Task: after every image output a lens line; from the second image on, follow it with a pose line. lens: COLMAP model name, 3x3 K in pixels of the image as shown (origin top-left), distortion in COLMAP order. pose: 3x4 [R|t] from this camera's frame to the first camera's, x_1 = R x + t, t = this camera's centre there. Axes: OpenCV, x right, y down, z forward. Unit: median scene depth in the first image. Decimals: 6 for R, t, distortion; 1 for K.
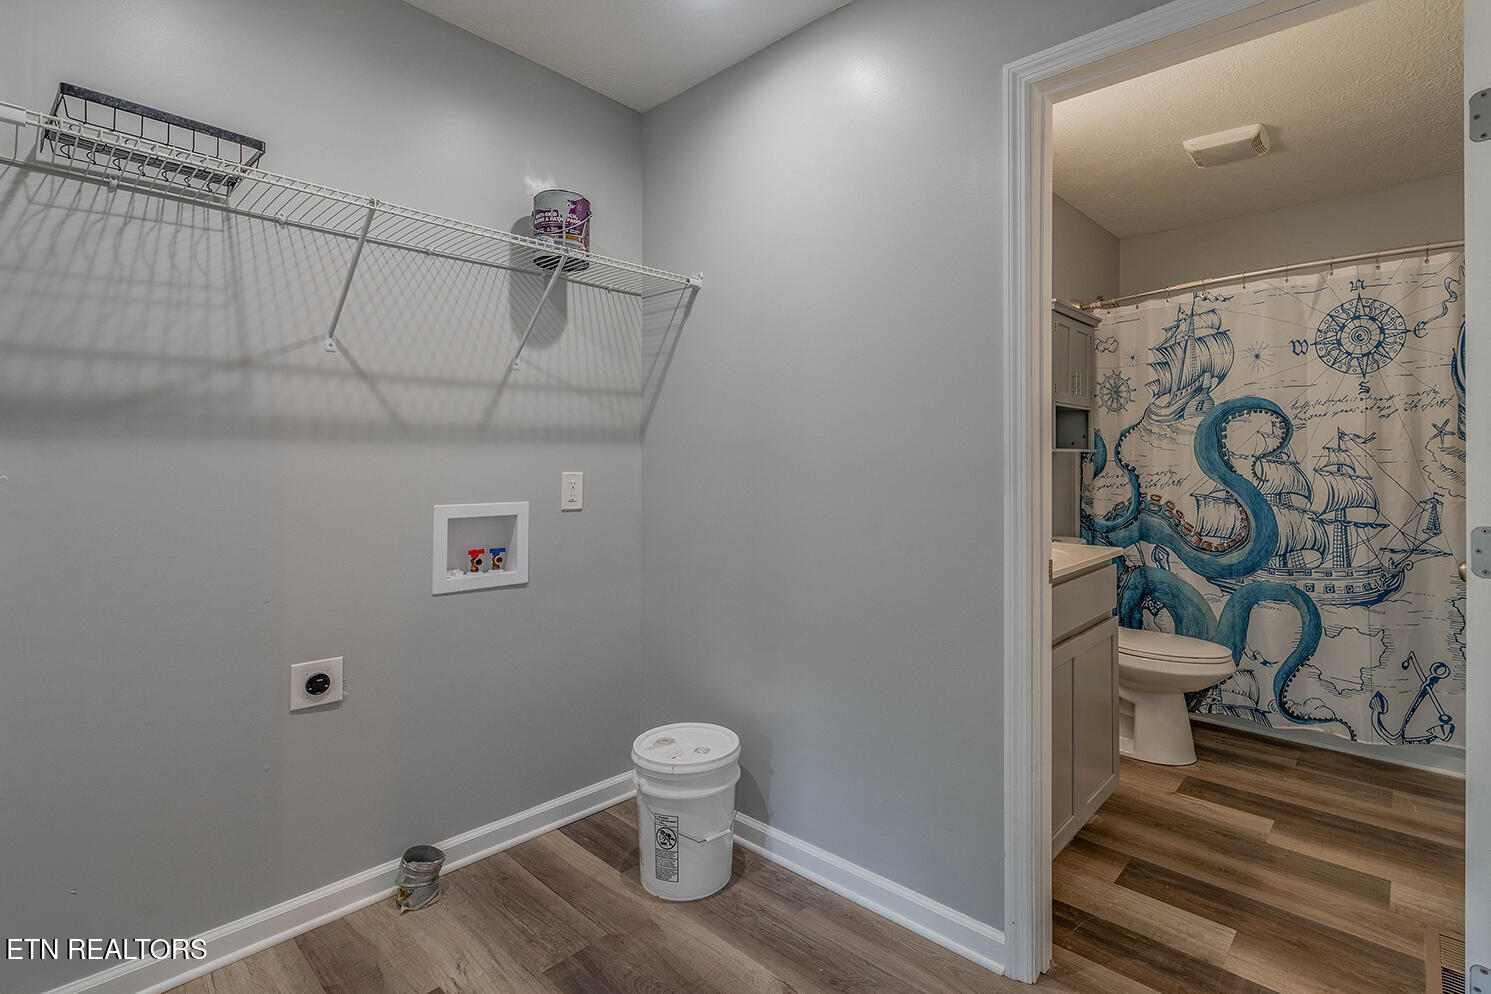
lens RADIAL K [[696.6, 0, 761.0], [0, 696.6, 455.5], [0, 0, 1]] dist [0.002248, -0.000833]
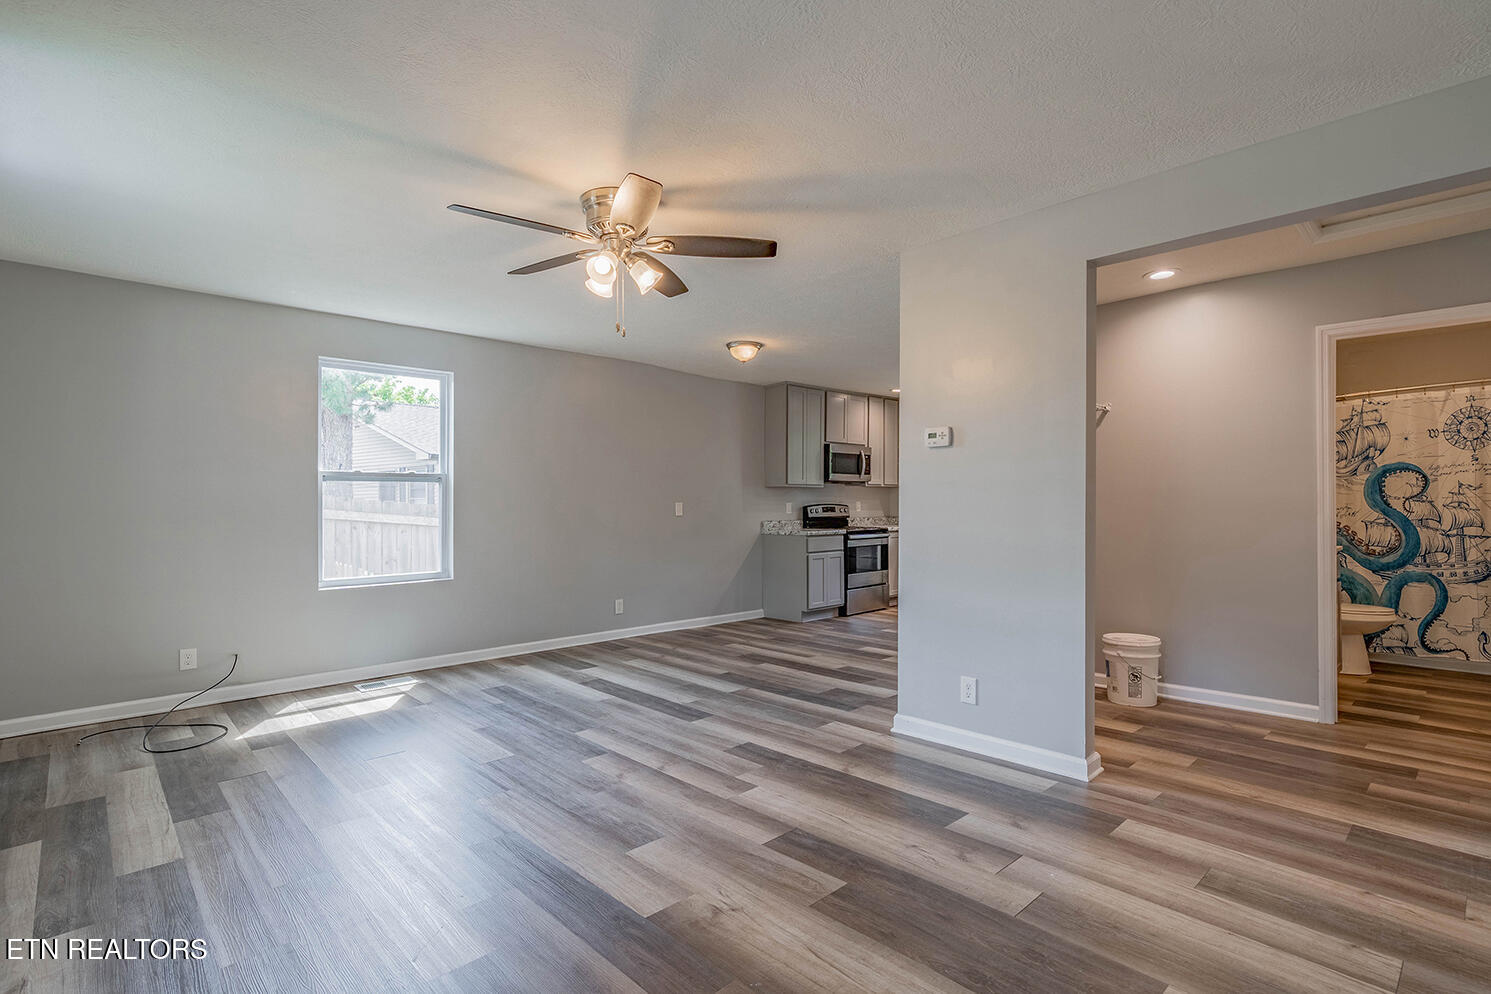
lens RADIAL K [[696.6, 0, 759.6], [0, 696.6, 504.5], [0, 0, 1]] dist [0.002248, -0.000833]
pose [[0.998160, -0.005032, -0.060418, -0.774937], [0.005347, 0.999973, 0.005066, 0.000592], [0.060391, -0.005380, 0.998160, -0.807332]]
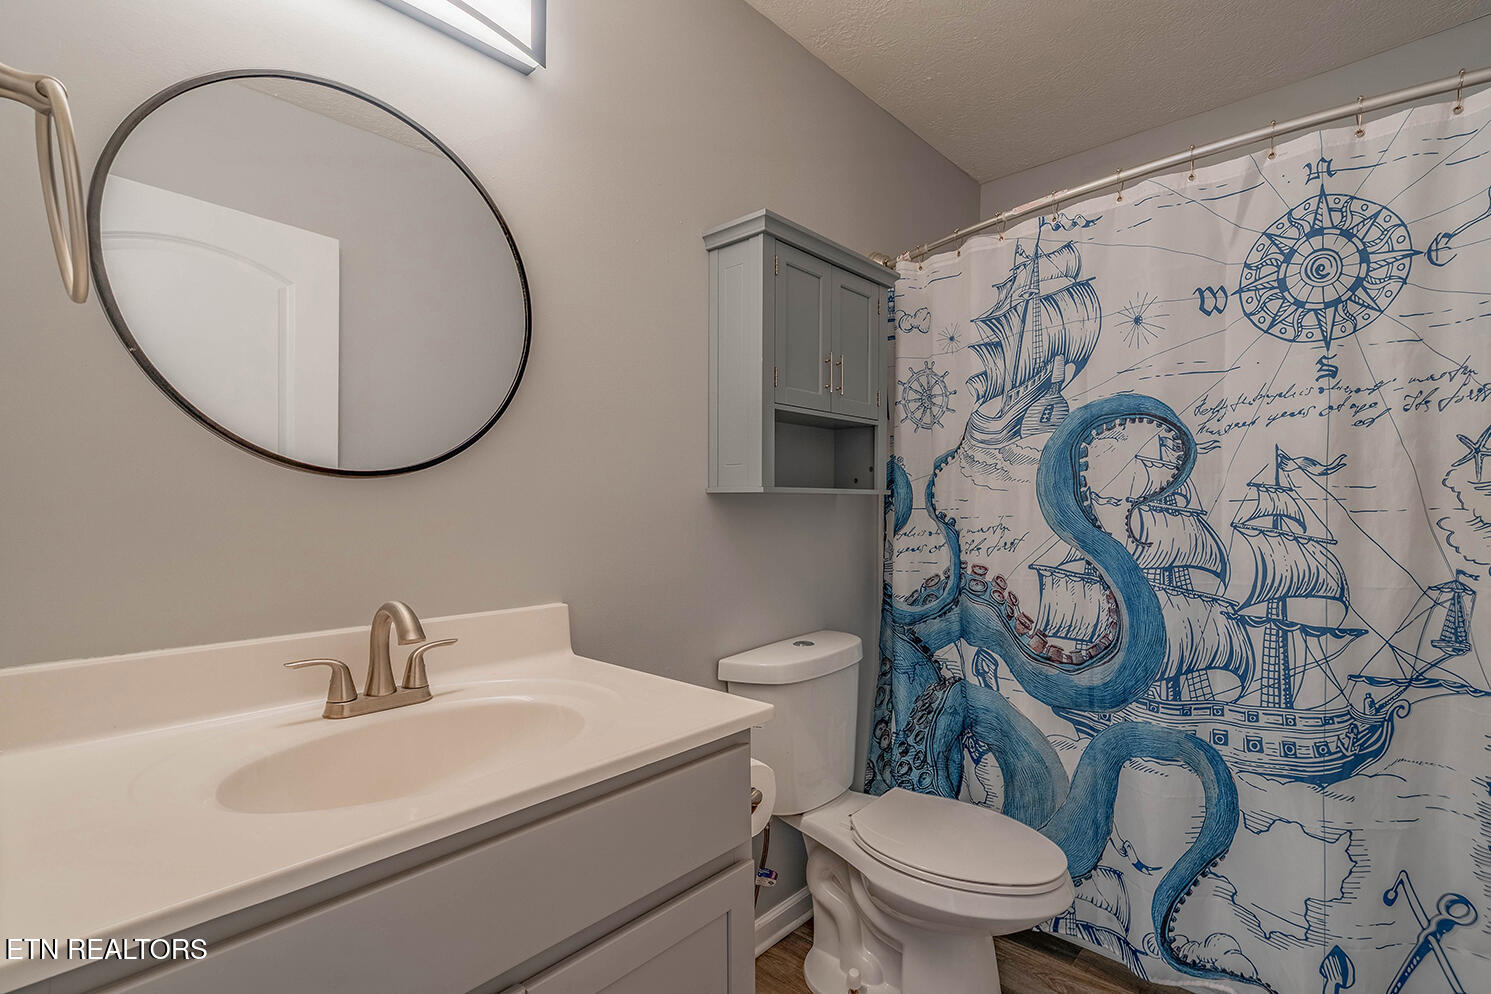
lens RADIAL K [[696.6, 0, 735.8], [0, 696.6, 526.5], [0, 0, 1]] dist [0.002248, -0.000833]
pose [[0.999960, -0.006041, -0.006645, 0.406918], [0.006298, 0.999205, 0.039371, -0.002066], [0.006402, -0.039411, 0.999203, 0.450795]]
